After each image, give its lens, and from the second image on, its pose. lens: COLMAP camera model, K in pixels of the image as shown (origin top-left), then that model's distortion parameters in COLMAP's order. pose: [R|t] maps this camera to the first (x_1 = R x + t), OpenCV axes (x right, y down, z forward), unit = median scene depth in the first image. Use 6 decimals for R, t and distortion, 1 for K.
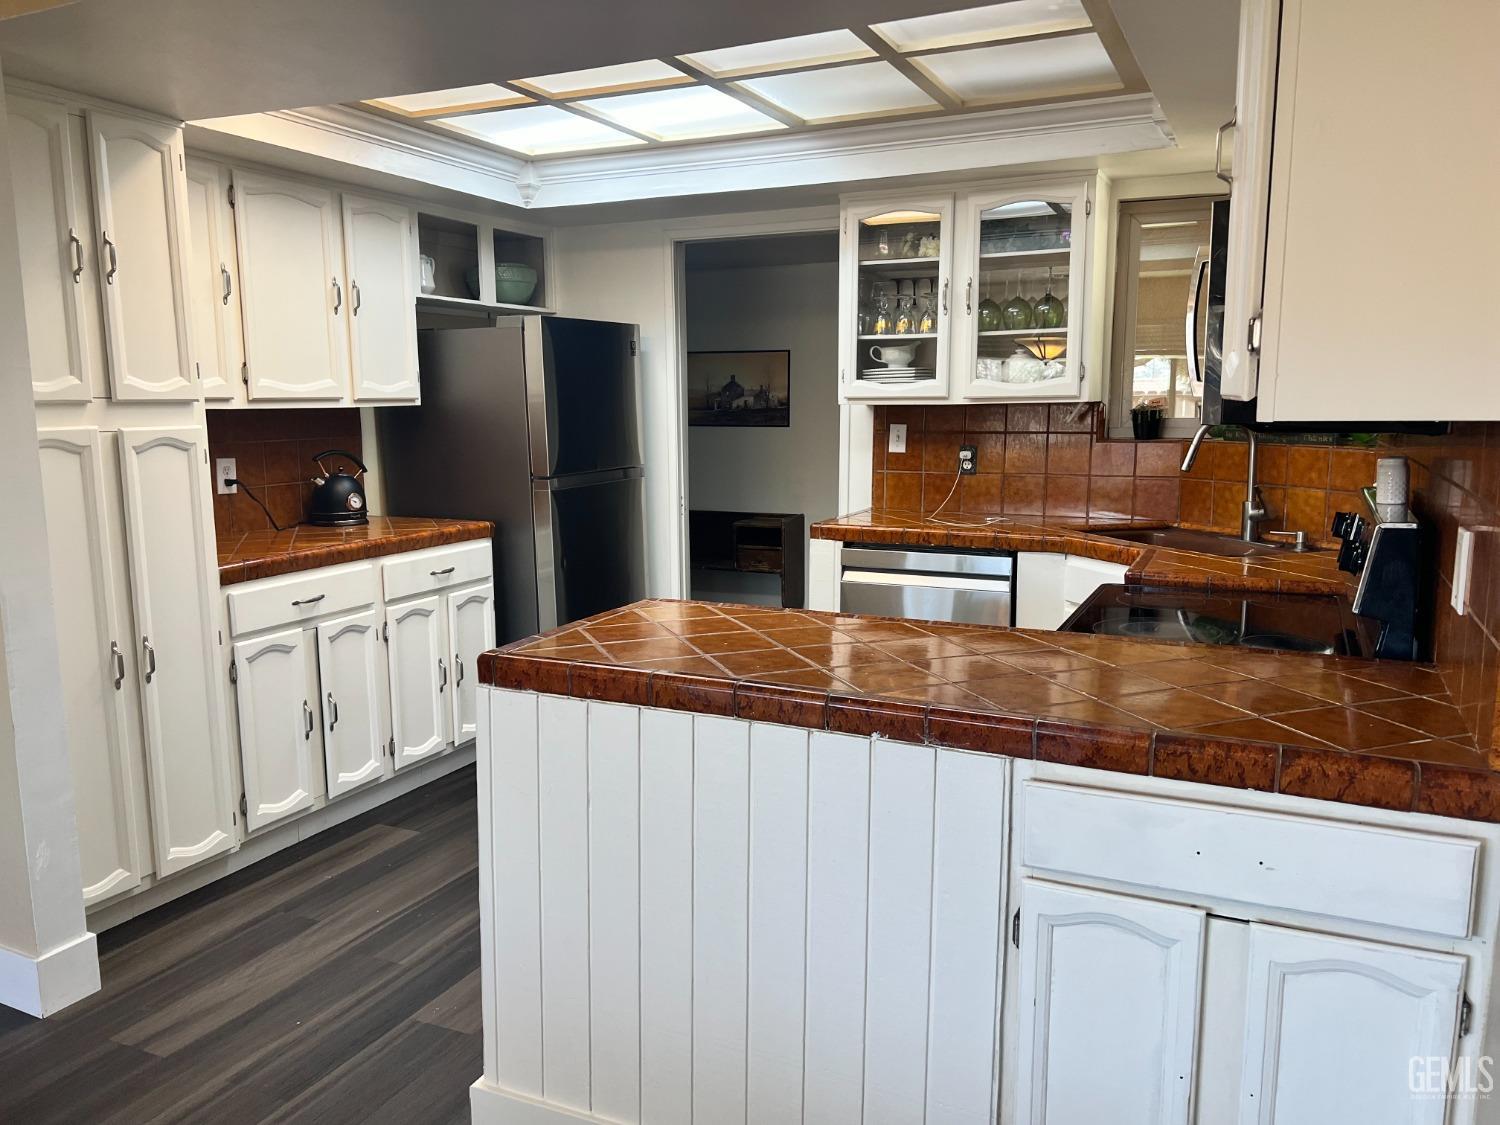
lens RADIAL K [[1130.0, 0, 744.7], [0, 1130.0, 571.6], [0, 0, 1]] dist [0.045441, -0.045846]
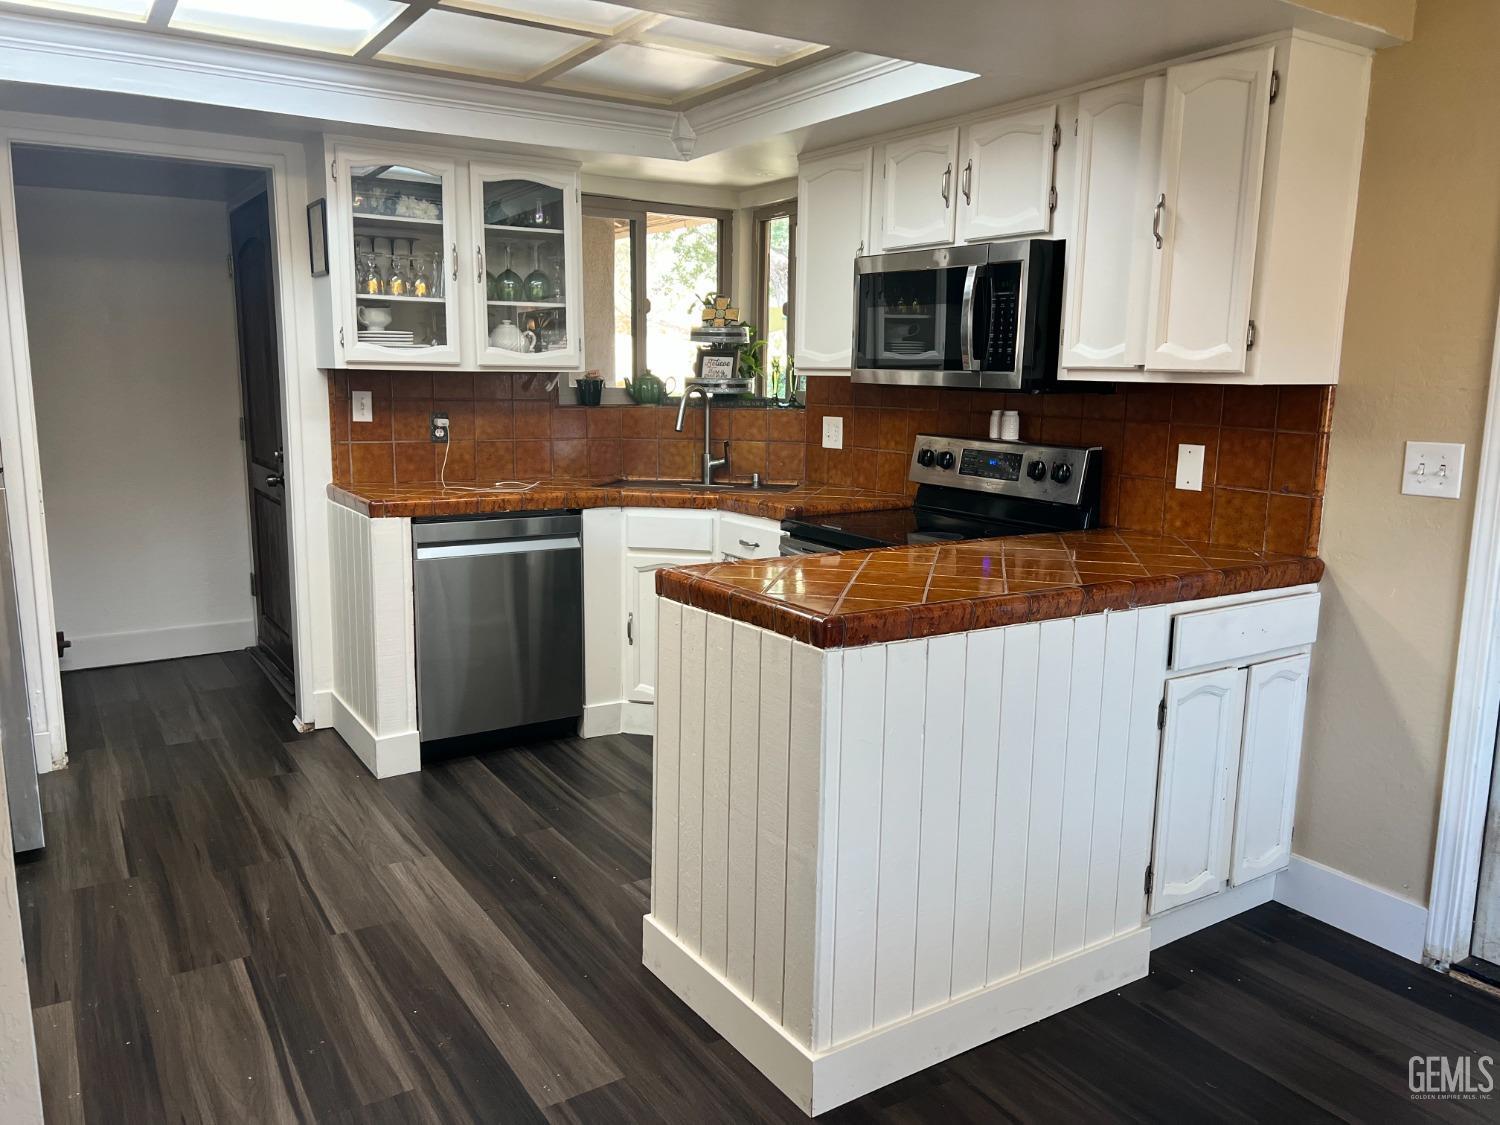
lens RADIAL K [[1130.0, 0, 751.7], [0, 1130.0, 560.8], [0, 0, 1]] dist [0.045441, -0.045846]
pose [[0.530710, -0.124327, 0.838385, -0.630442], [0.111761, 0.990810, 0.076185, -0.035156], [-0.840153, 0.053267, 0.539728, 0.298318]]
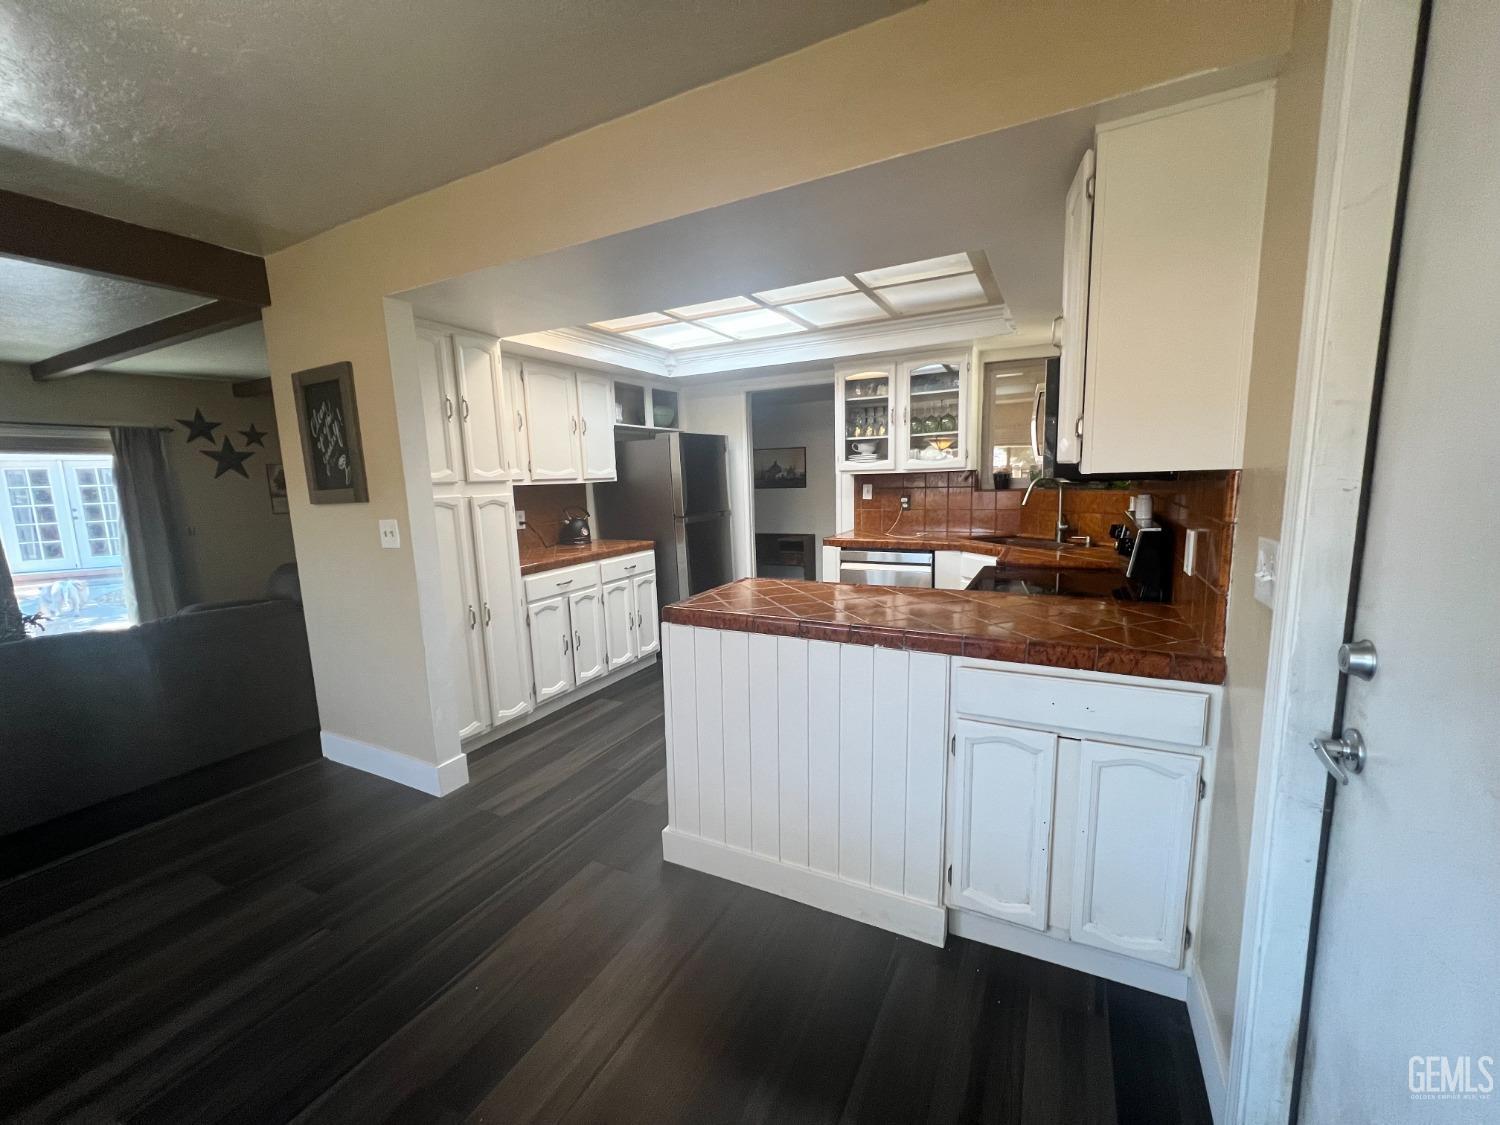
lens RADIAL K [[600.1, 0, 751.4], [0, 600.1, 566.3], [0, 0, 1]] dist [0.004606, 0.000420]
pose [[0.998970, -0.019301, -0.041062, -0.023956], [0.019238, 0.999813, -0.001918, 0.005082], [0.041091, 0.001126, 0.999155, -0.006586]]
